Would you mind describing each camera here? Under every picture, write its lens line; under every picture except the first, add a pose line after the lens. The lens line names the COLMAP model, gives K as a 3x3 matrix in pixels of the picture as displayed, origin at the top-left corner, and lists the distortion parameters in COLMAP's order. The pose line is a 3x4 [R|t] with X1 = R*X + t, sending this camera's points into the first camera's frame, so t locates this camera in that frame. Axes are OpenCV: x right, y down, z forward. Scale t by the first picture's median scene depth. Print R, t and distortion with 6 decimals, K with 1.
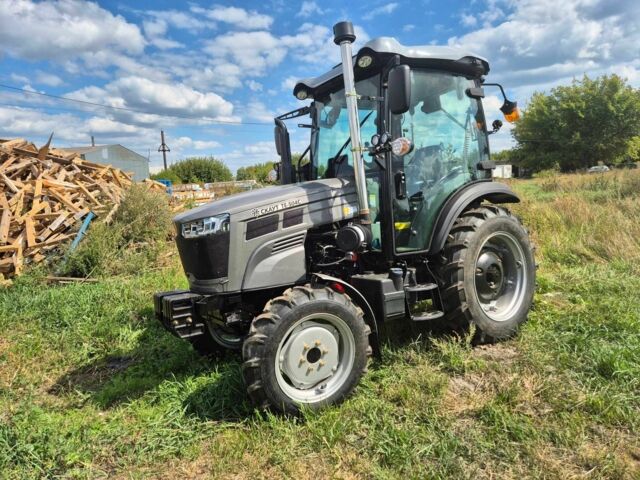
lens RADIAL K [[422.7, 0, 320.0], [0, 422.7, 240.0], [0, 0, 1]] dist [0.082759, -0.101947]
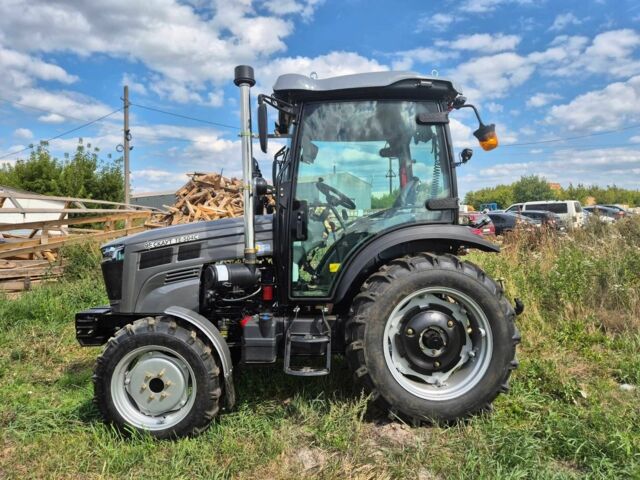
lens RADIAL K [[422.7, 0, 320.0], [0, 422.7, 240.0], [0, 0, 1]] dist [0.082759, -0.101947]
pose [[0.870094, 0.058656, -0.489384, 0.730786], [-0.085597, 0.995789, -0.032833, -0.074105], [0.485397, 0.070458, 0.871450, 0.222411]]
